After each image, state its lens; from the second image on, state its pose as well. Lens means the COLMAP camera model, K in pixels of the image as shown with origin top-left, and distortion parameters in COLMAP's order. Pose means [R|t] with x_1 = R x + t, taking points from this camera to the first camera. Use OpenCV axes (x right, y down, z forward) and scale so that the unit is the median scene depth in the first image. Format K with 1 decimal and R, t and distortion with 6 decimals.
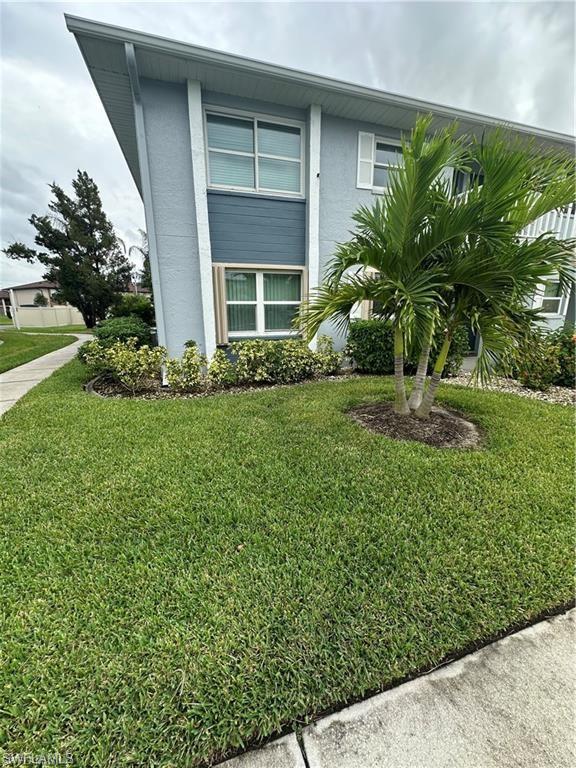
lens RADIAL K [[306.7, 0, 287.0], [0, 306.7, 384.5], [0, 0, 1]] dist [-0.001122, -0.000216]
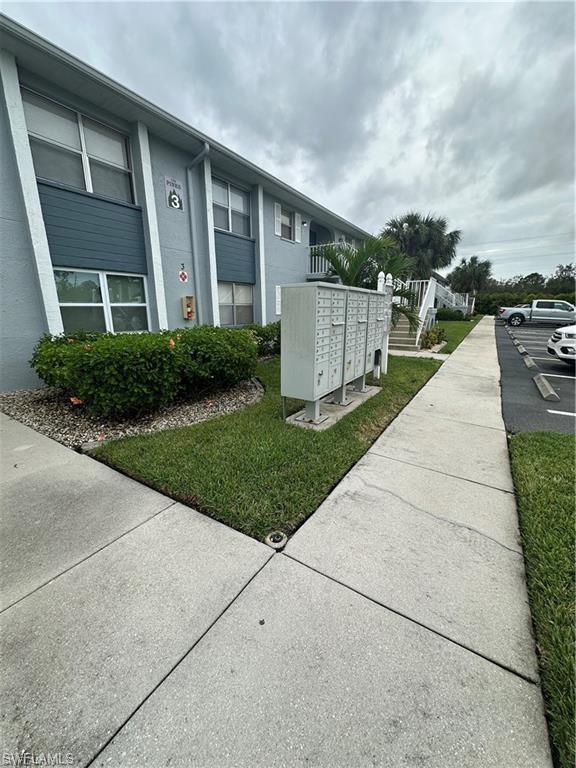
lens RADIAL K [[306.7, 0, 287.0], [0, 306.7, 384.5], [0, 0, 1]] dist [-0.001122, -0.000216]
pose [[0.764538, -0.157006, 0.625165, -0.942949], [0.161912, 0.985562, 0.049508, 0.078855], [-0.623912, 0.063371, 0.778921, -0.288994]]
